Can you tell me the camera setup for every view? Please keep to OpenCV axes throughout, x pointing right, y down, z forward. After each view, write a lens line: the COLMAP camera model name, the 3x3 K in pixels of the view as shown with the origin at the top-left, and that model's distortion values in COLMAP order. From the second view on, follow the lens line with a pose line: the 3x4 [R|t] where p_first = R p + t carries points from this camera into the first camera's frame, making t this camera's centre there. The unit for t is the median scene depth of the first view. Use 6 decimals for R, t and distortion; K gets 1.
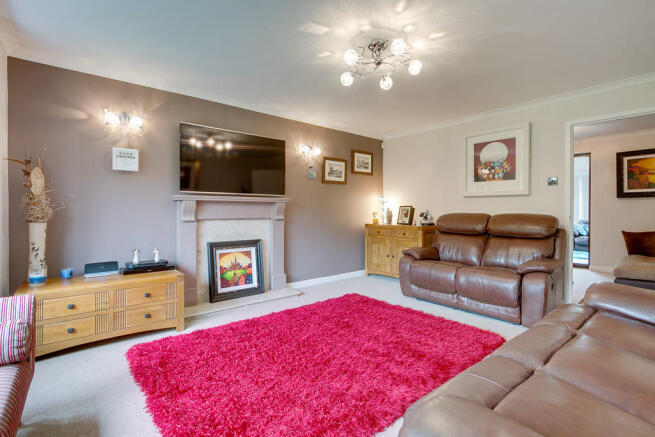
lens RADIAL K [[306.5, 0, 335.8], [0, 306.5, 209.5], [0, 0, 1]] dist [0.001603, 0.000465]
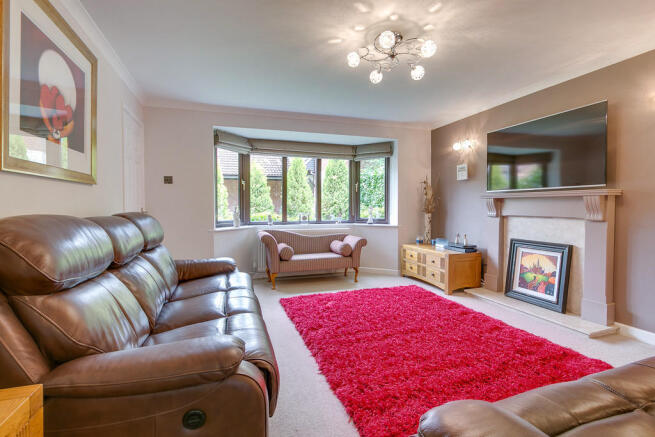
lens RADIAL K [[306.5, 0, 326.8], [0, 306.5, 214.4], [0, 0, 1]] dist [0.001603, 0.000465]
pose [[-0.364461, 0.017774, -0.931049, 0.745135], [-0.002586, 0.999795, 0.020098, 0.006932], [0.931215, 0.009733, -0.364340, 0.765927]]
